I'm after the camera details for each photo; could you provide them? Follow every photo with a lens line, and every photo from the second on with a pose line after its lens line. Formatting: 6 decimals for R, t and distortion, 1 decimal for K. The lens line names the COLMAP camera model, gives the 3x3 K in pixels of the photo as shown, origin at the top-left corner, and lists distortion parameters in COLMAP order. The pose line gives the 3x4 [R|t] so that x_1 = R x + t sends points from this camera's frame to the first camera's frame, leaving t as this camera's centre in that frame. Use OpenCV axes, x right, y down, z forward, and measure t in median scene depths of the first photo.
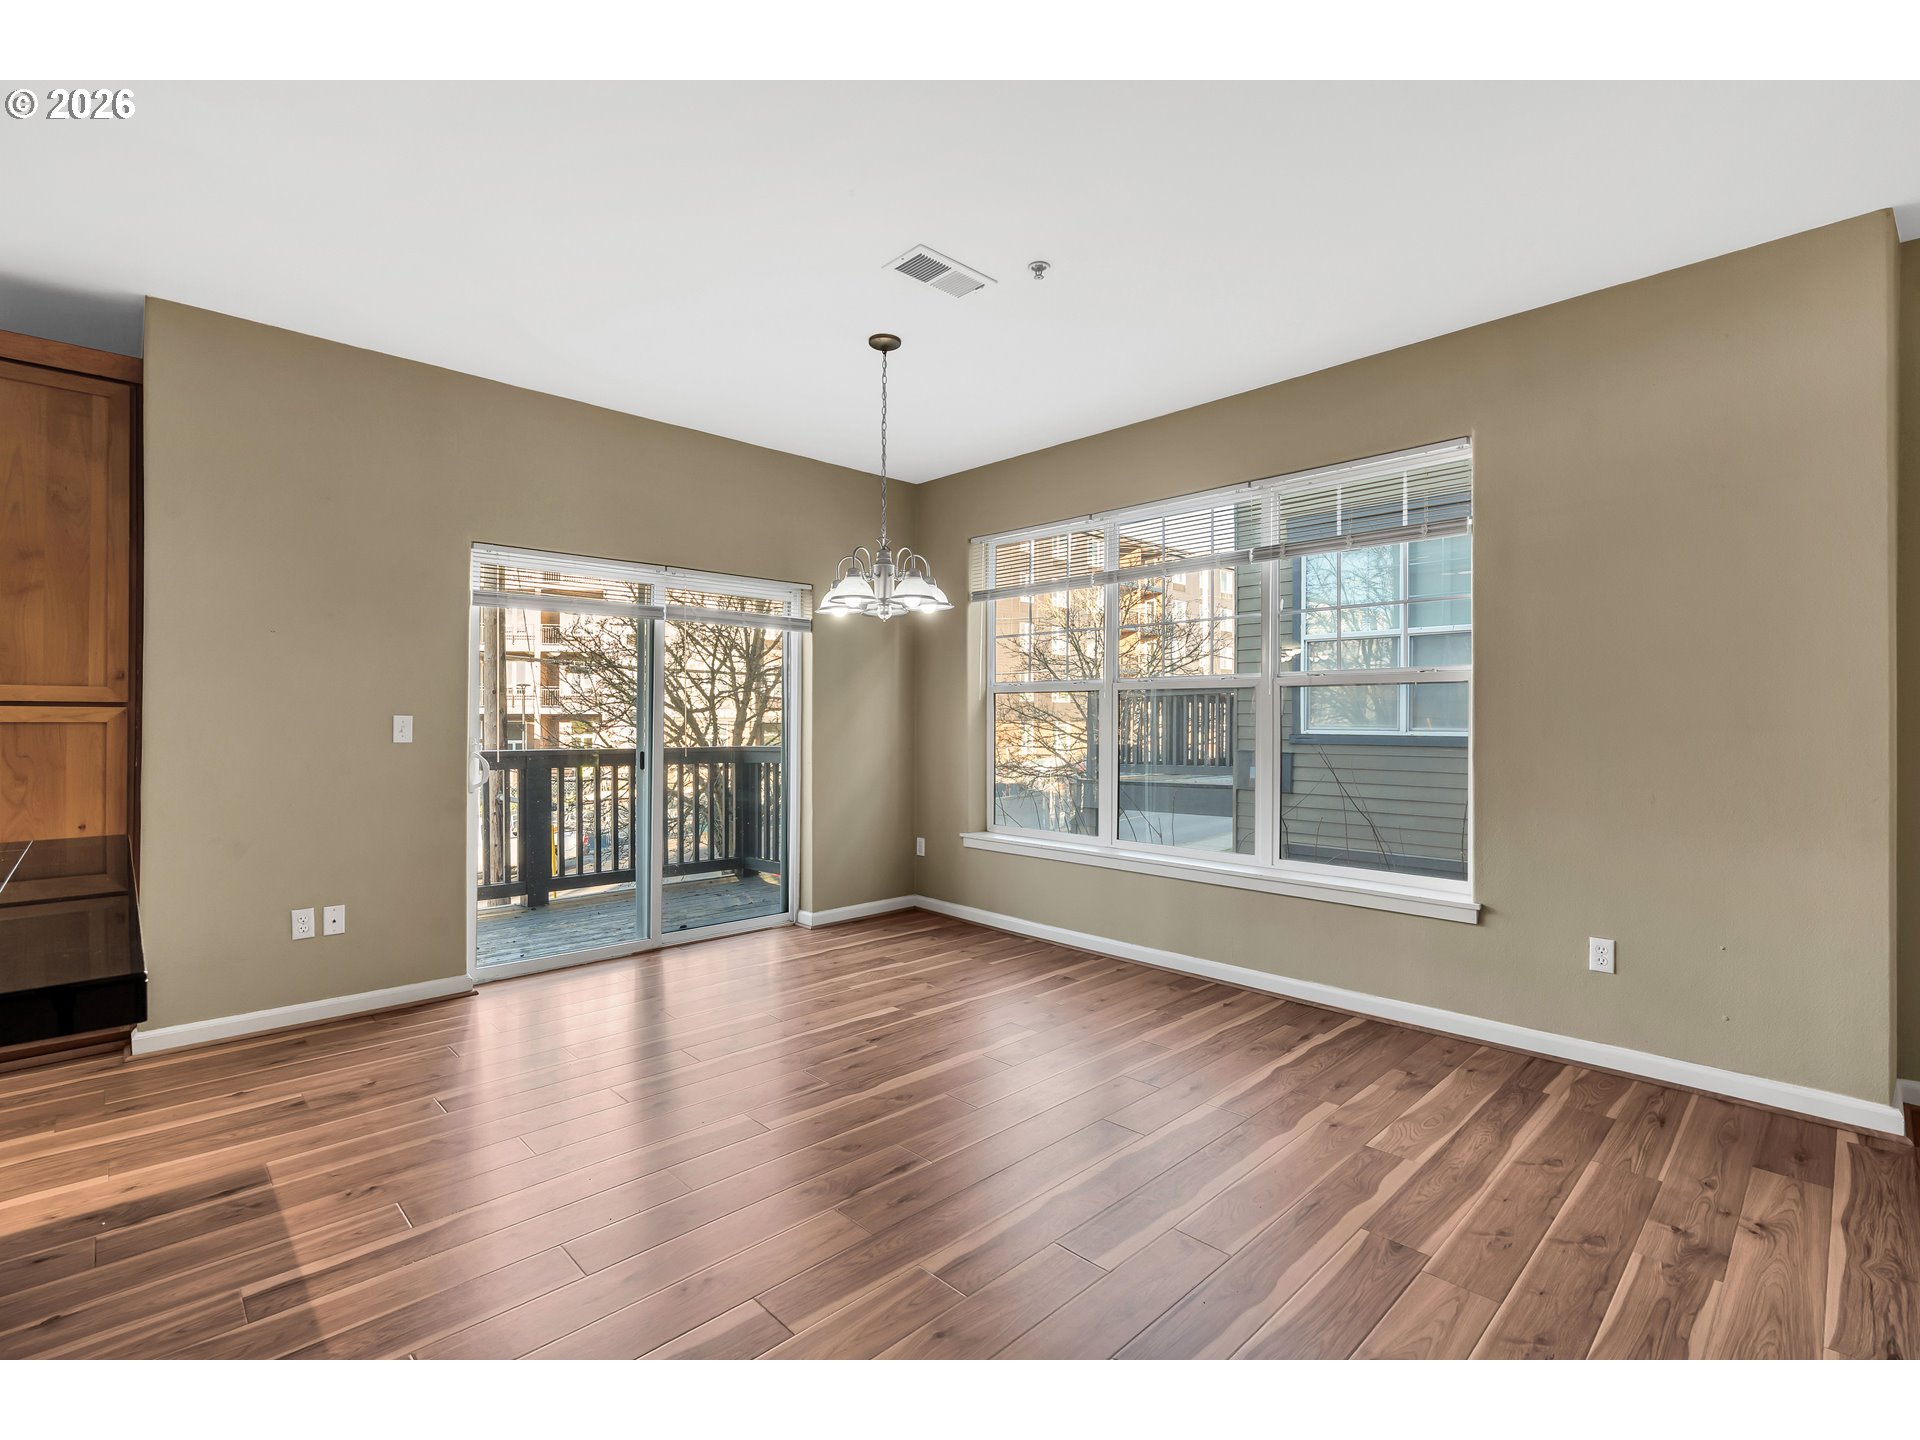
lens RADIAL K [[875.5, 0, 946.7], [0, 875.5, 721.7], [0, 0, 1]] dist [-0.001921, 0.000829]
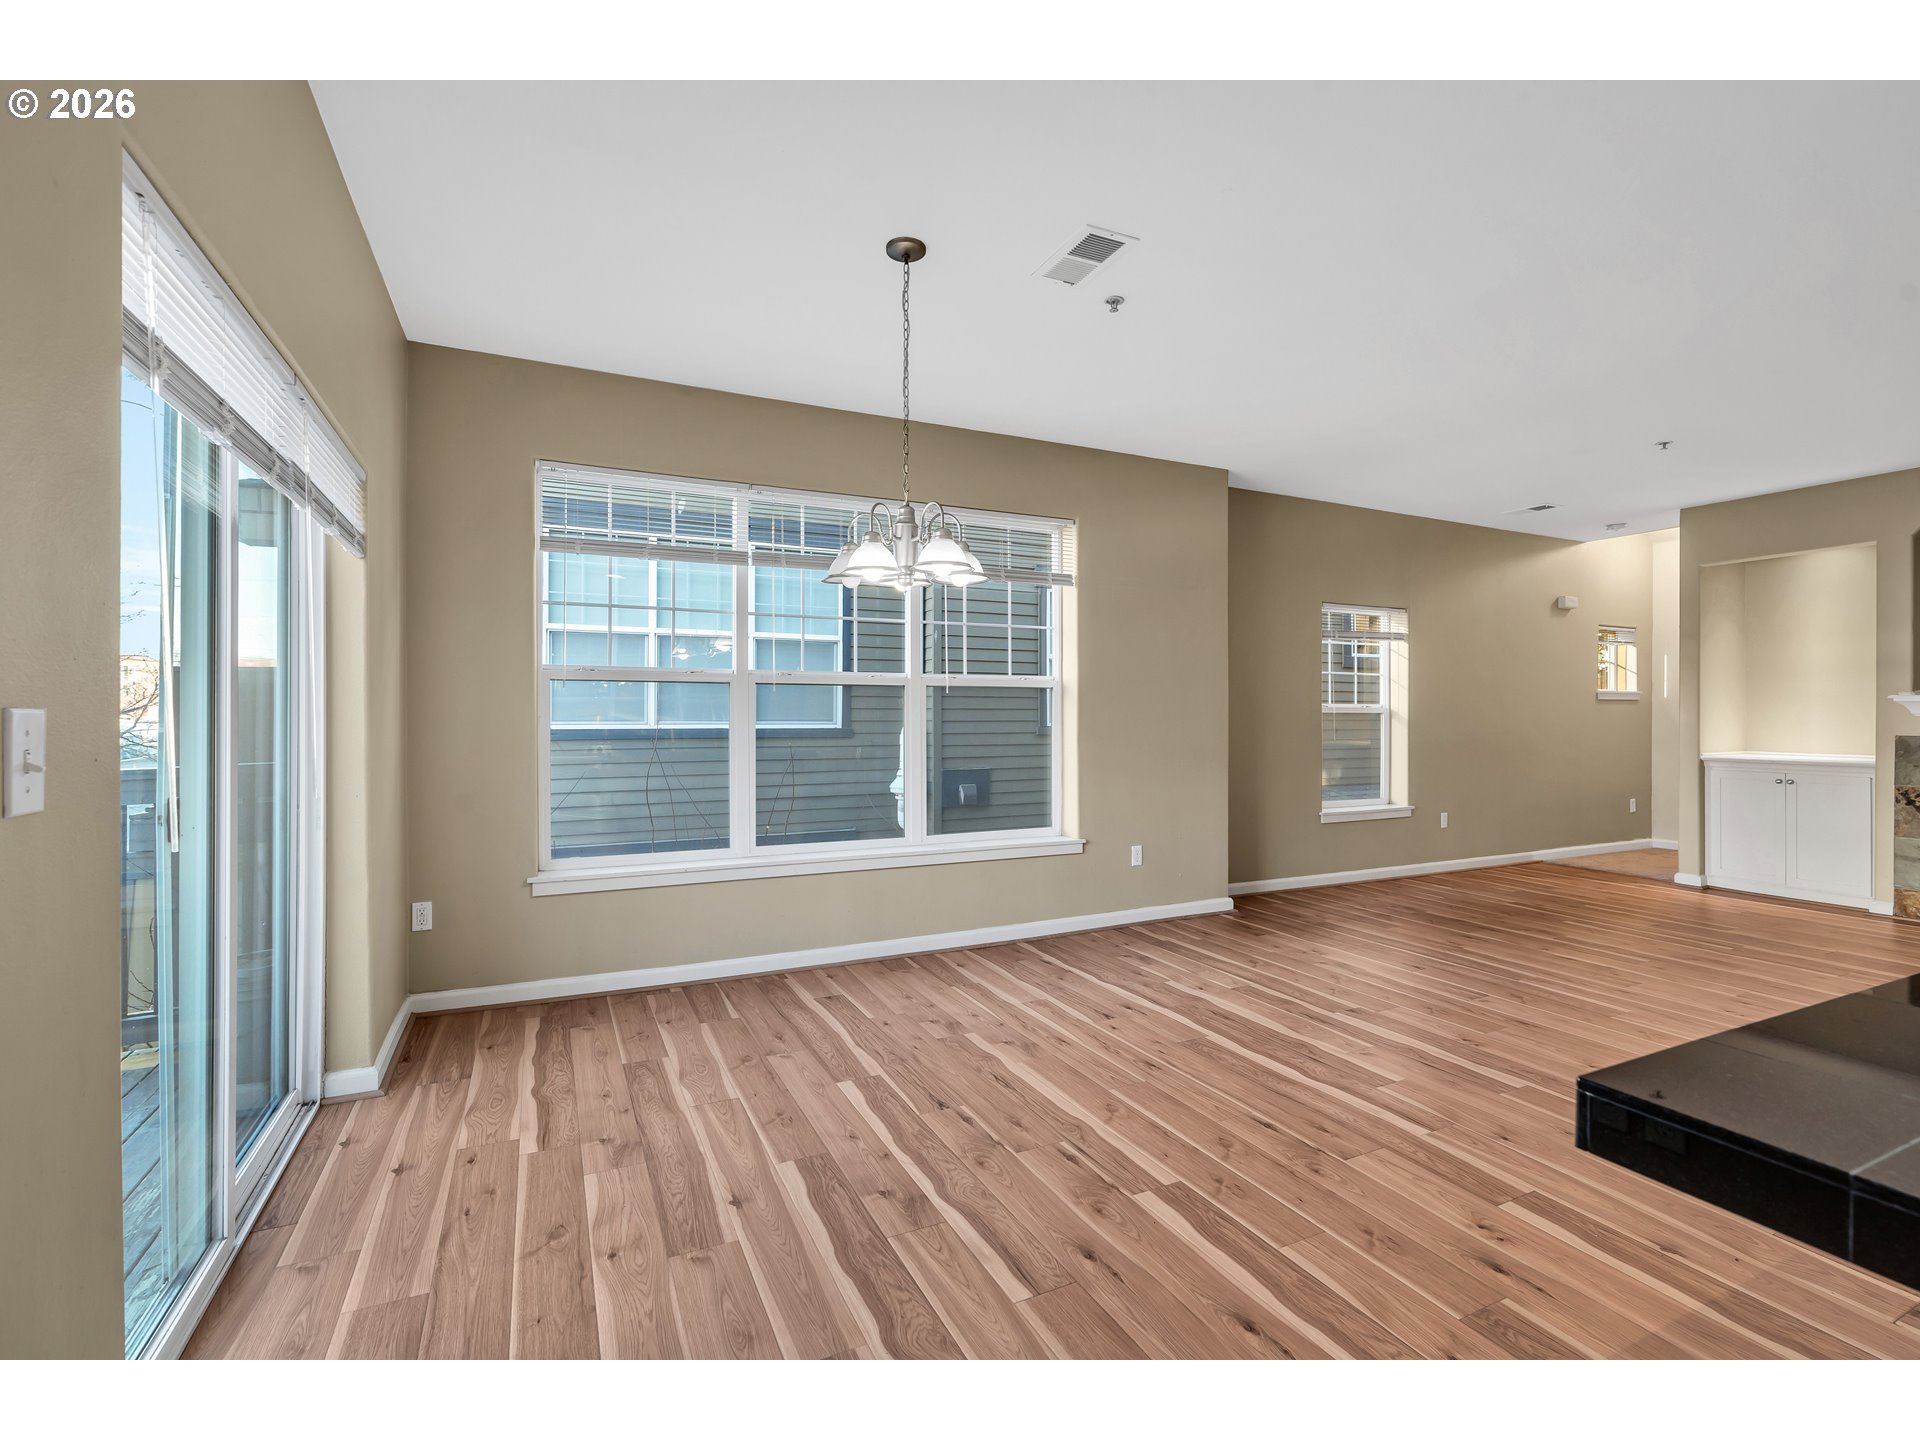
lens RADIAL K [[872.3, 0, 976.7], [0, 872.3, 718.3], [0, 0, 1]] dist [-0.007828, 0.000274]
pose [[0.298312, -0.005843, 0.954450, -0.721536], [-0.001418, 0.999977, 0.006564, -0.005806], [-0.954467, -0.003312, 0.298297, 0.611861]]
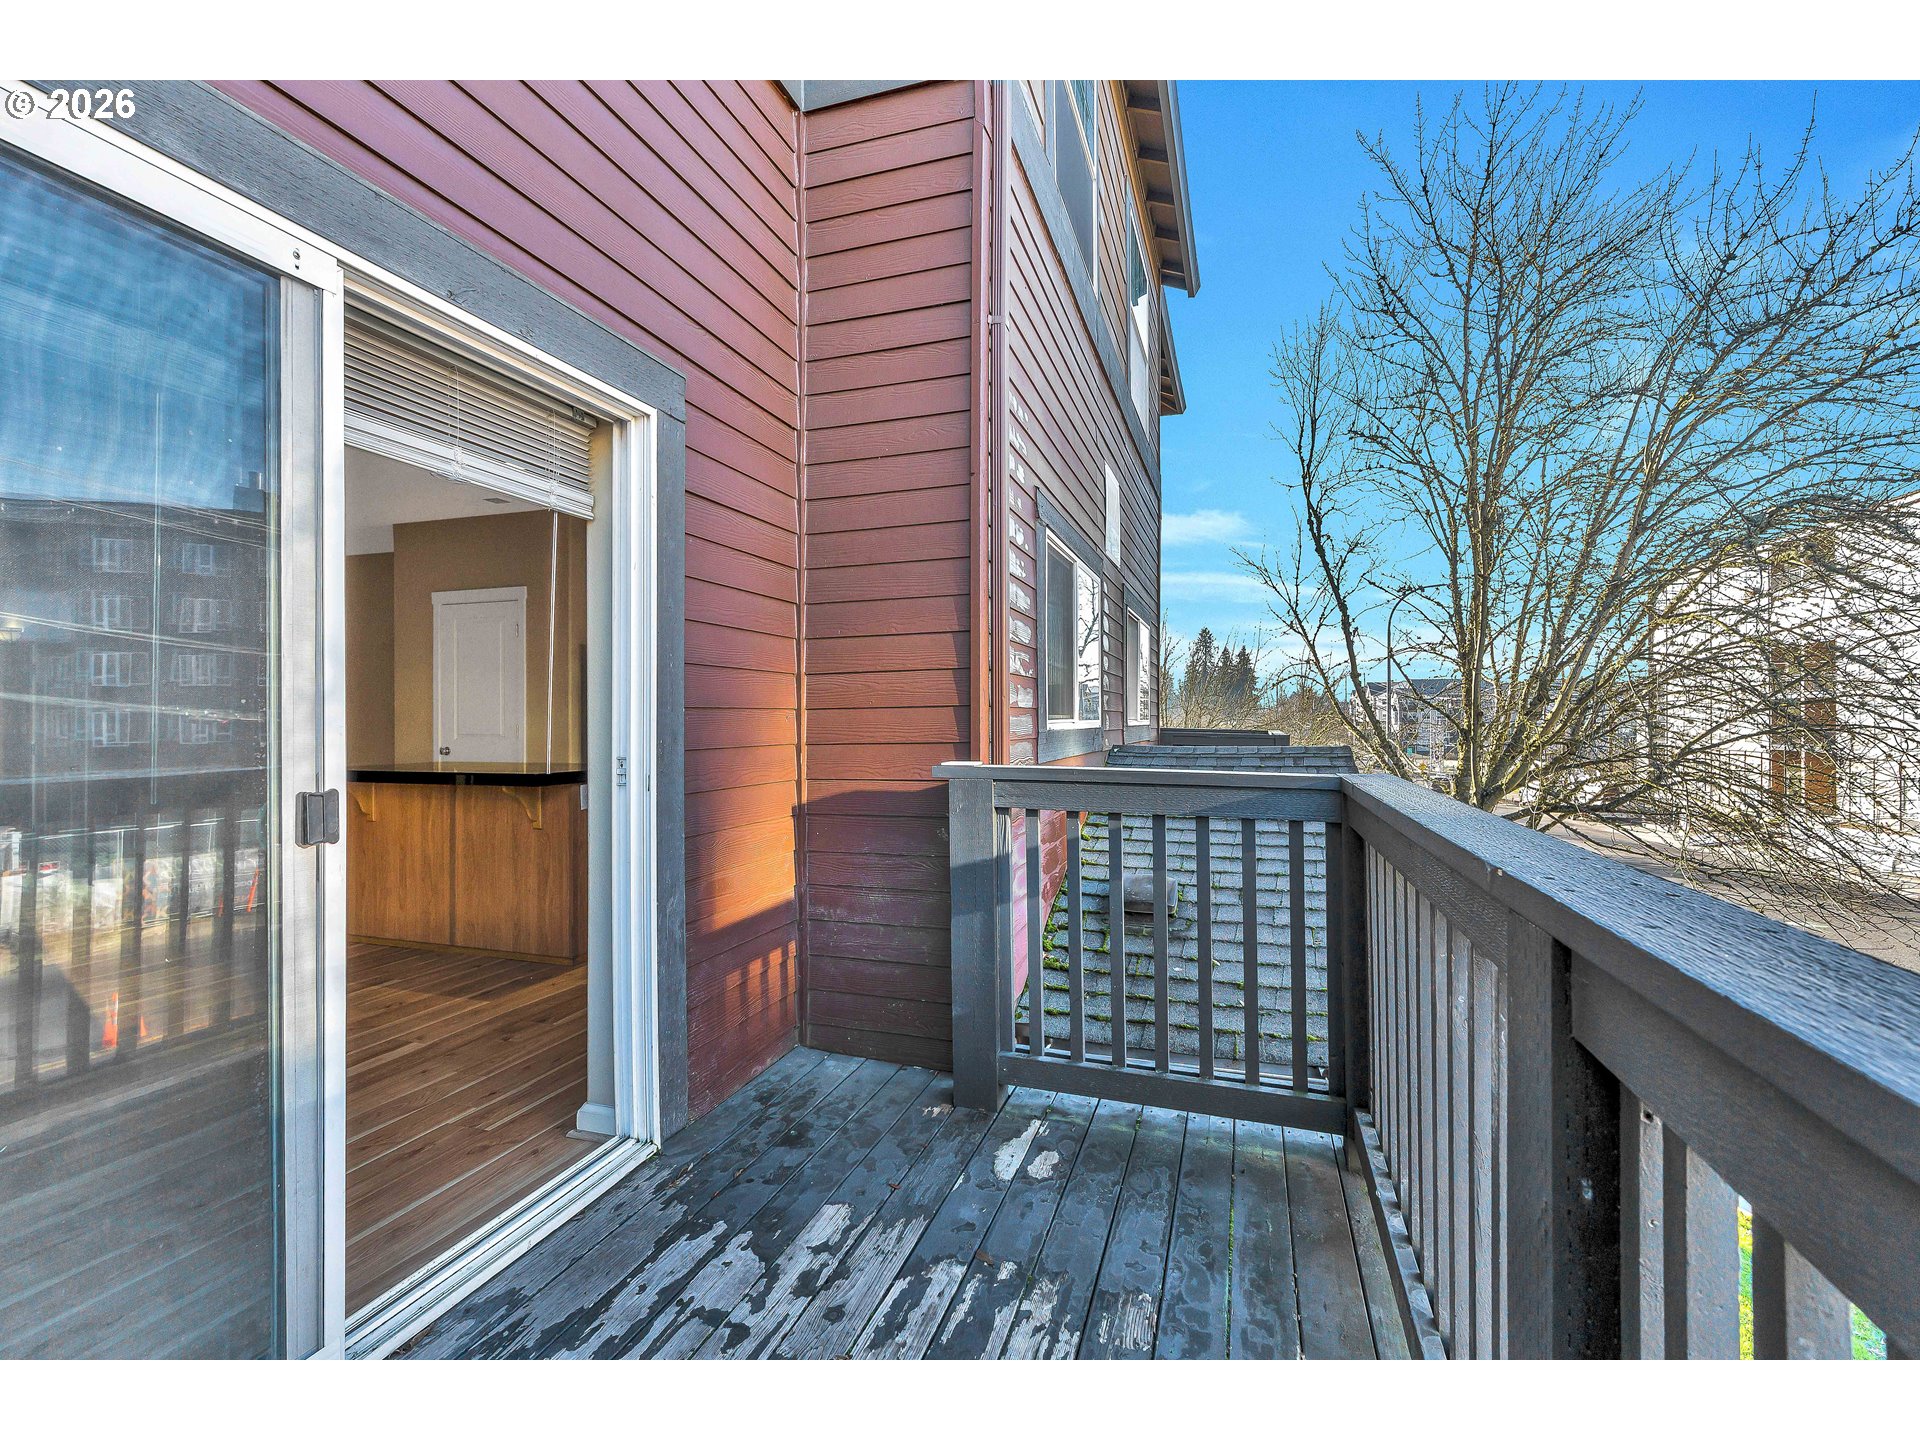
lens RADIAL K [[872.3, 0, 976.7], [0, 872.3, 718.3], [0, 0, 1]] dist [-0.007828, 0.000274]
pose [[-0.877915, -0.002253, -0.478812, -0.478132], [-0.000388, 0.999992, -0.003993, 0.007537], [0.478817, -0.003320, -0.877909, 1.655499]]
